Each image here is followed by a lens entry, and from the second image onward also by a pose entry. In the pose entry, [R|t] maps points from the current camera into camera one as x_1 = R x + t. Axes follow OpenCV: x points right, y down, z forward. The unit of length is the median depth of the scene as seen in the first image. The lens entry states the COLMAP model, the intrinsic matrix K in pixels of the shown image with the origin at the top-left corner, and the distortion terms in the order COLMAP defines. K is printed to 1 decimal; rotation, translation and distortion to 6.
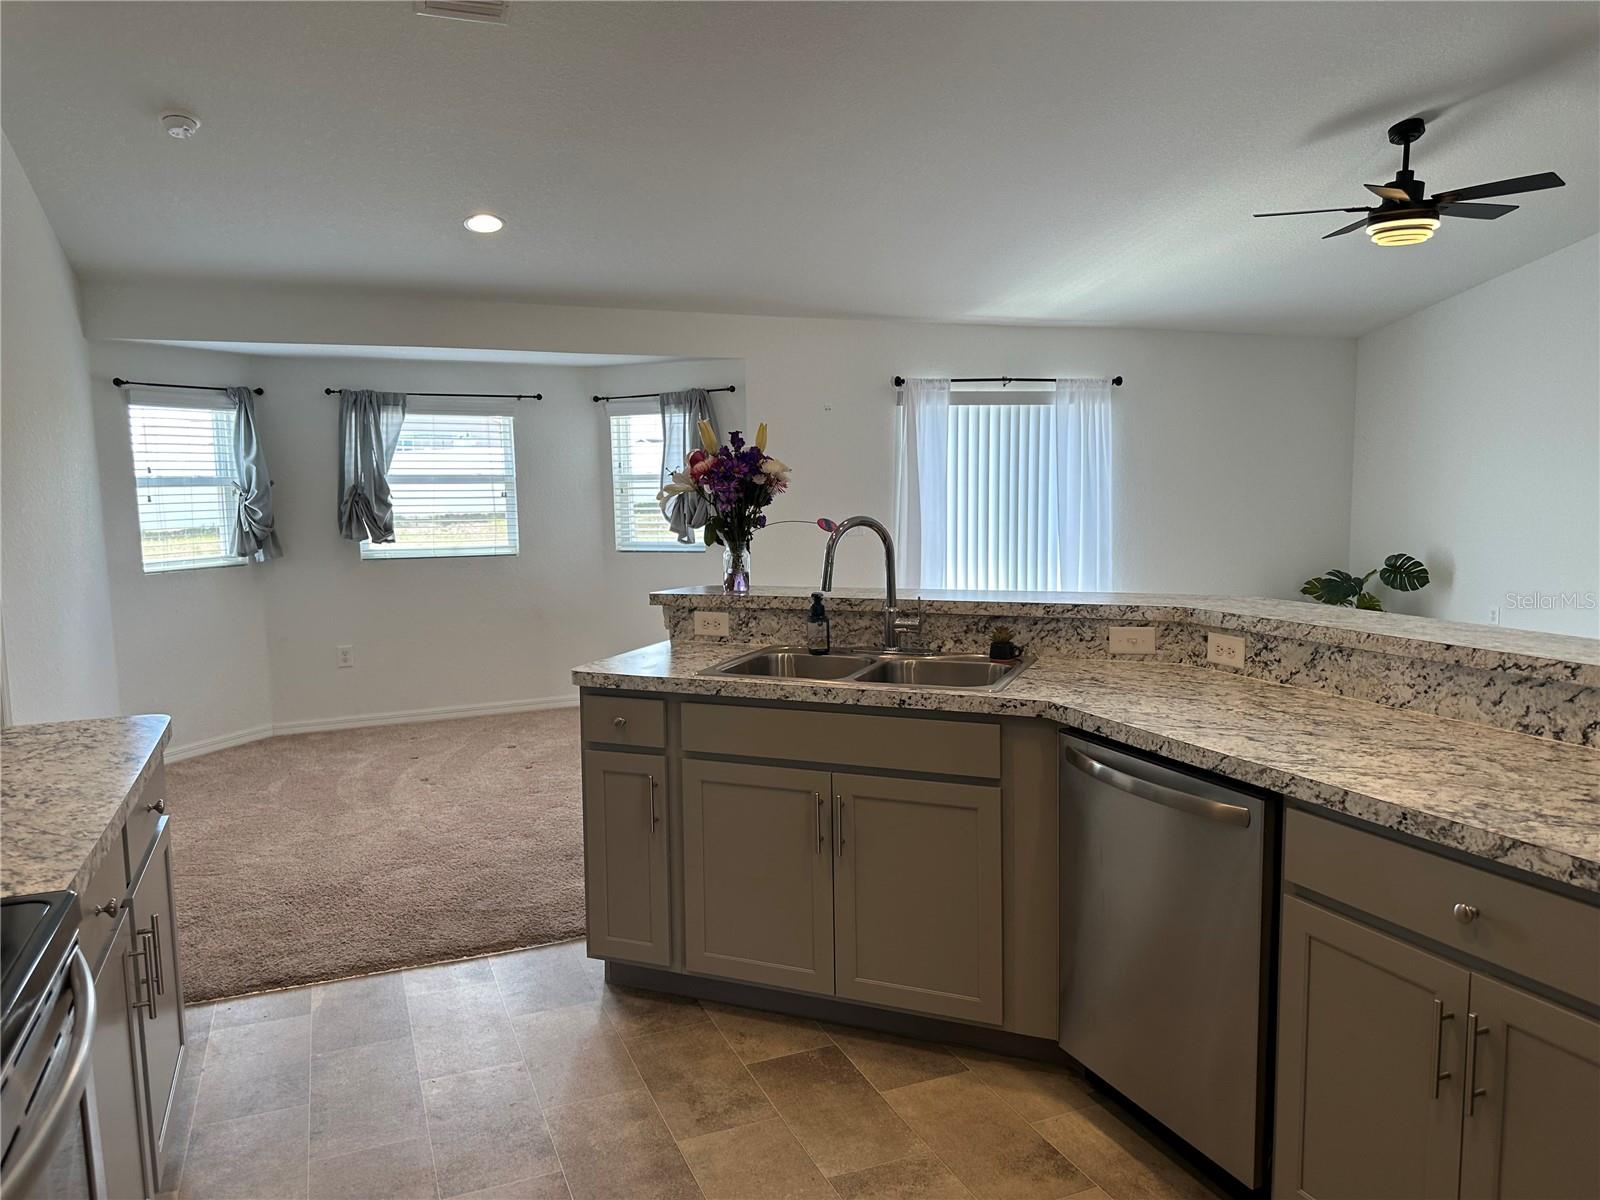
lens RADIAL K [[1115.4, 0, 791.3], [0, 1115.4, 602.3], [0, 0, 1]] dist [0.177636, -0.350637]
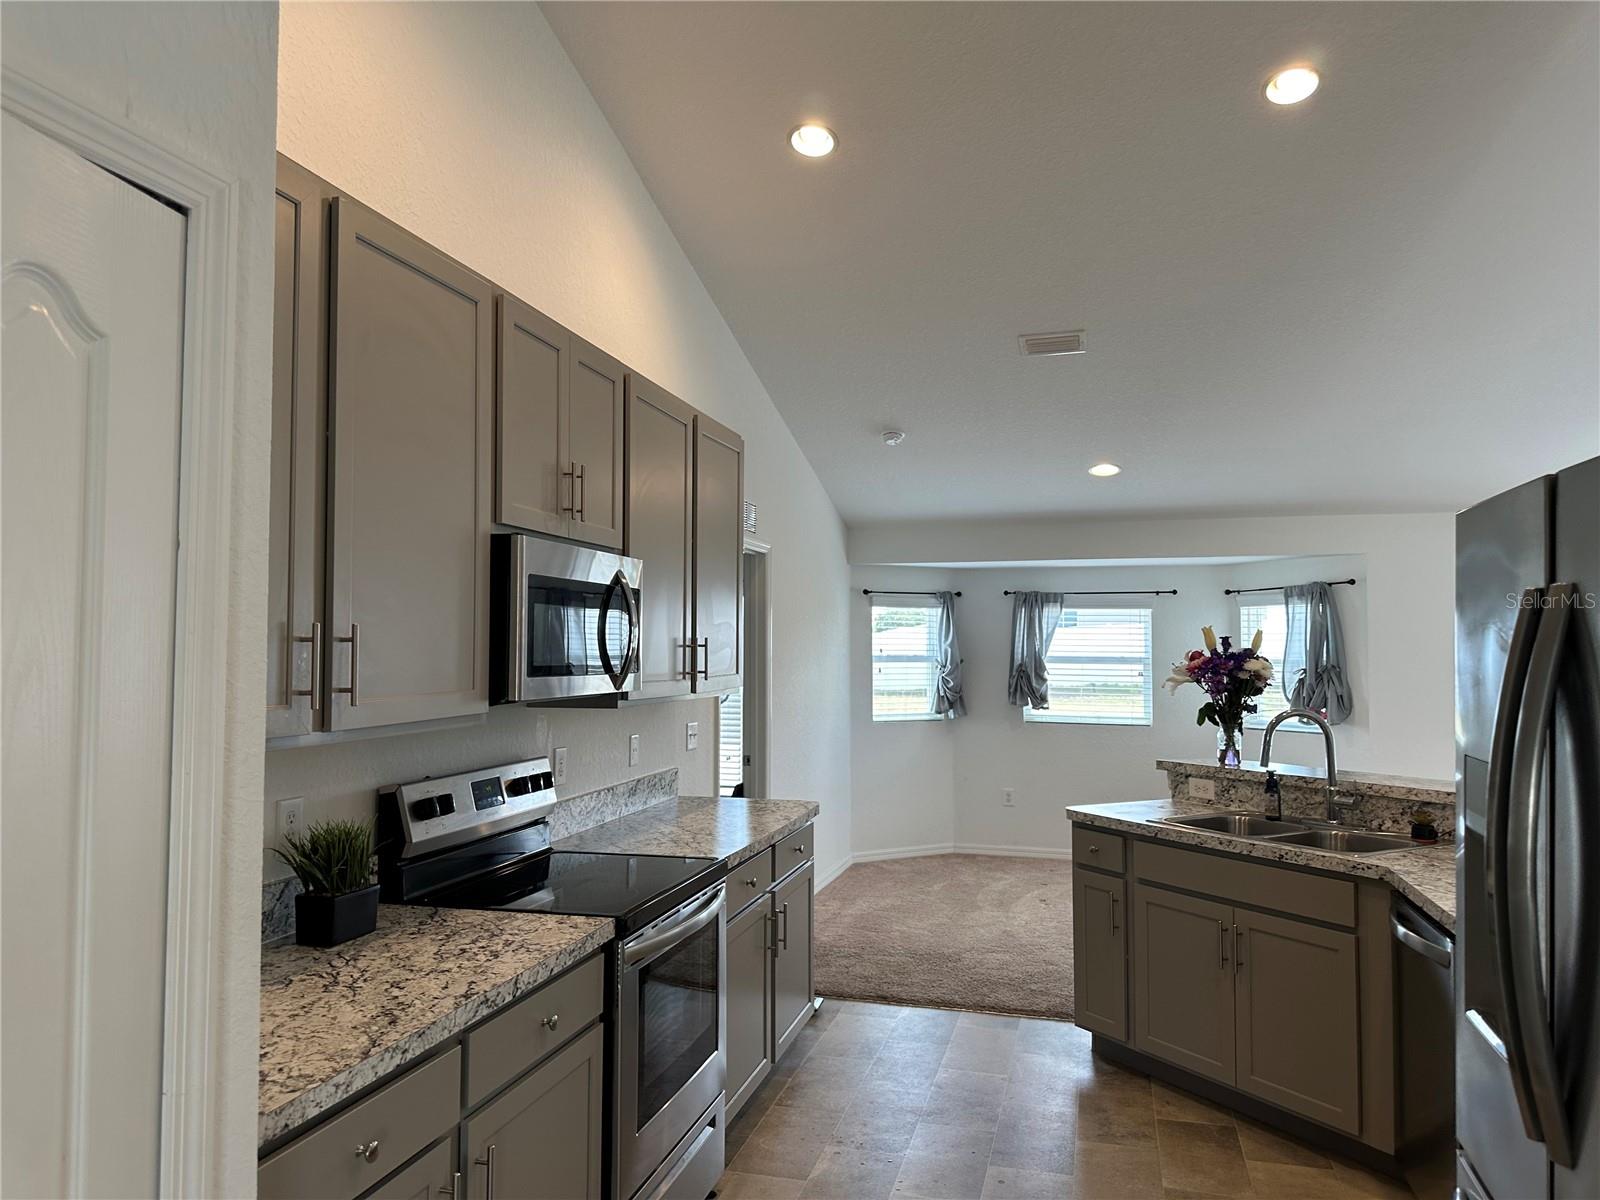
lens RADIAL K [[1115.4, 0, 791.3], [0, 1115.4, 602.3], [0, 0, 1]] dist [0.177636, -0.350637]
pose [[0.791764, -0.006546, -0.610792, 0.200963], [-0.083050, 0.989503, -0.118263, 0.000917], [0.605155, 0.144362, 0.782909, -0.178034]]
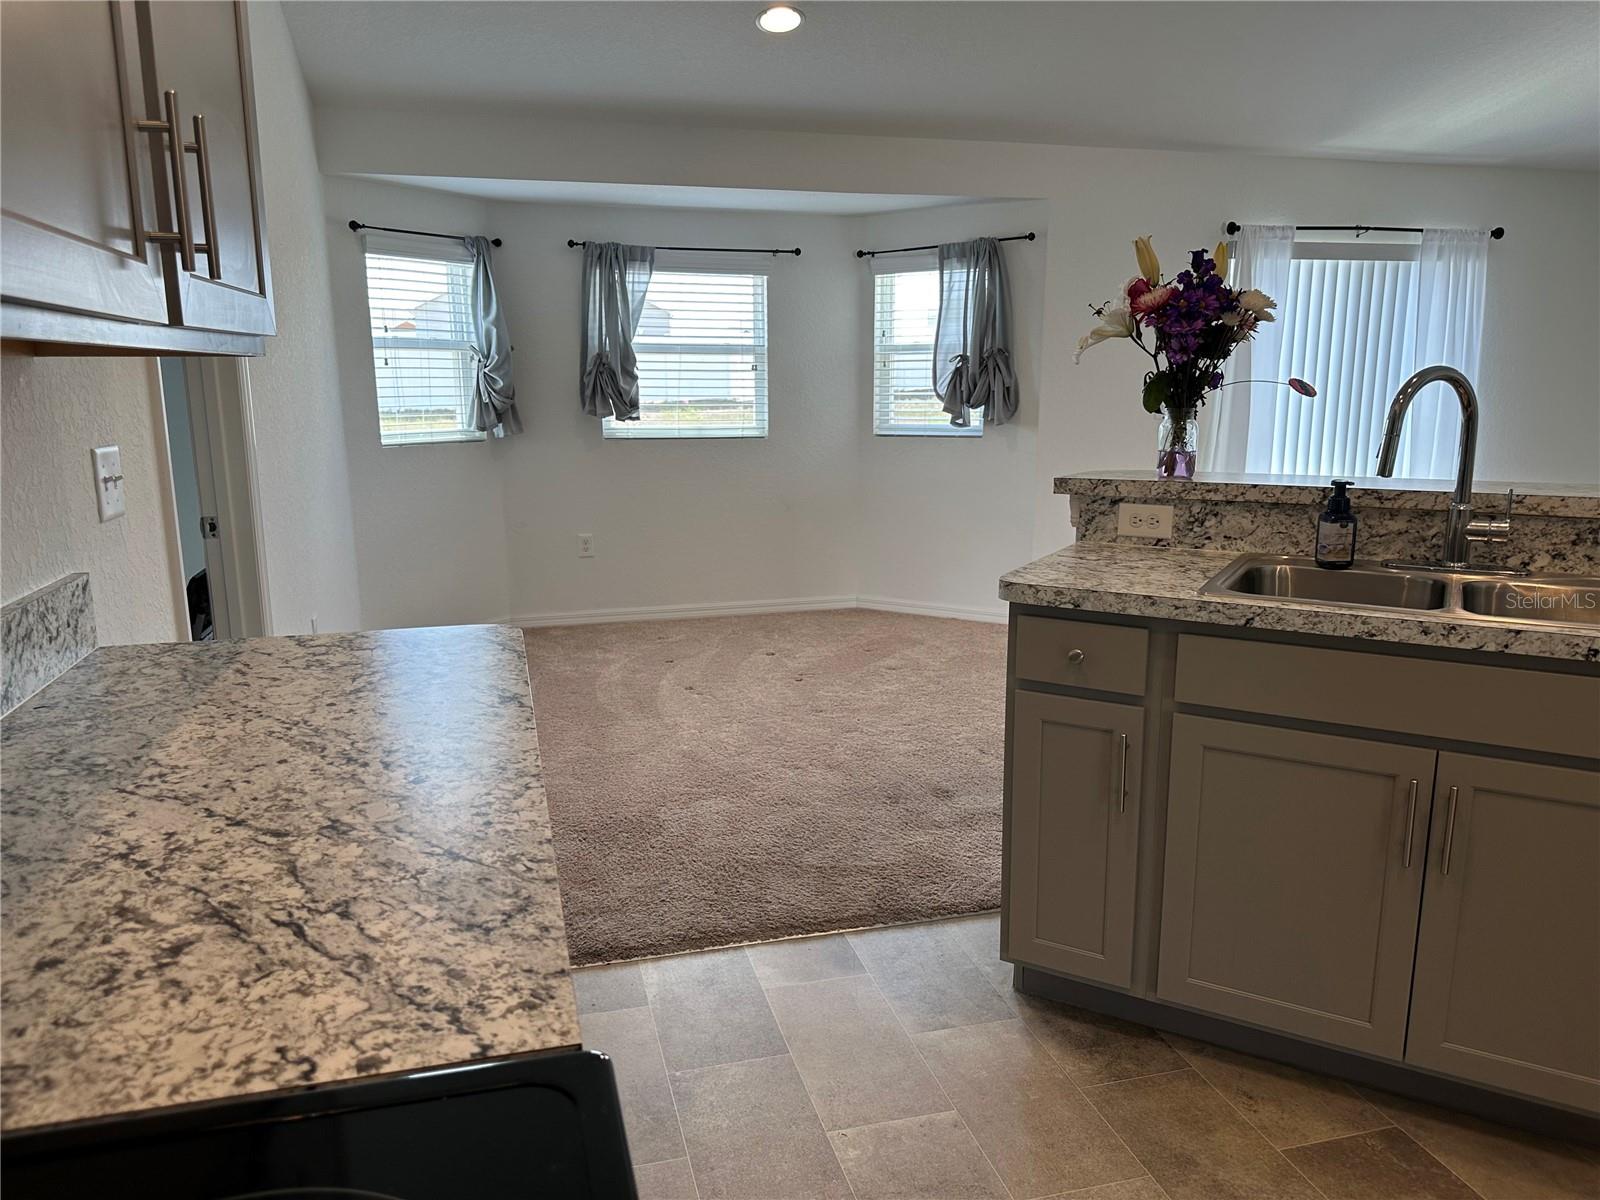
lens RADIAL K [[1115.0, 0, 797.7], [0, 1115.0, 609.5], [0, 0, 1]] dist [0.111106, -0.154945]
pose [[0.991813, 0.038468, -0.121763, -0.120170], [-0.026466, 0.994765, 0.098699, 0.005937], [0.124922, -0.094668, 0.987640, 0.138021]]
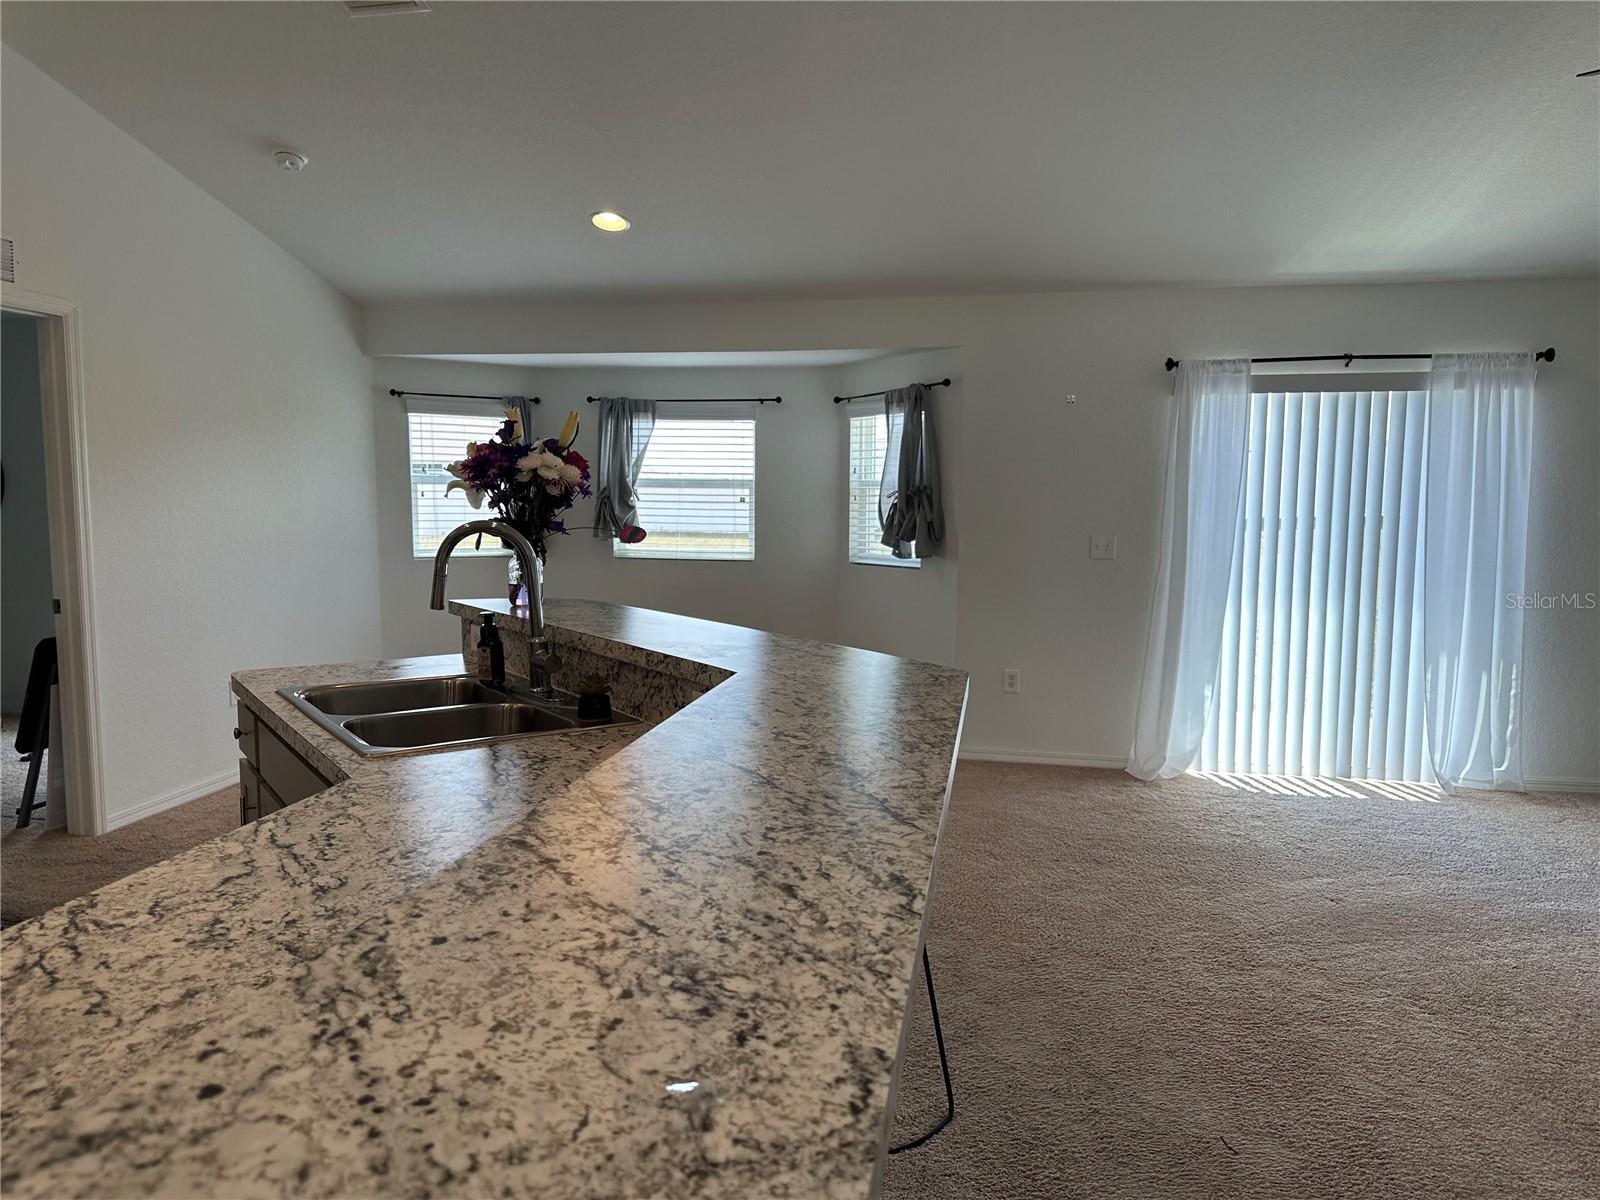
lens RADIAL K [[1121.5, 0, 797.3], [0, 1121.5, 600.3], [0, 0, 1]] dist [0.152576, -0.241049]
pose [[0.839173, 0.072159, -0.539056, 0.359389], [-0.079689, 0.996776, 0.009375, -0.023275], [0.537994, 0.035089, 0.842218, 0.225299]]
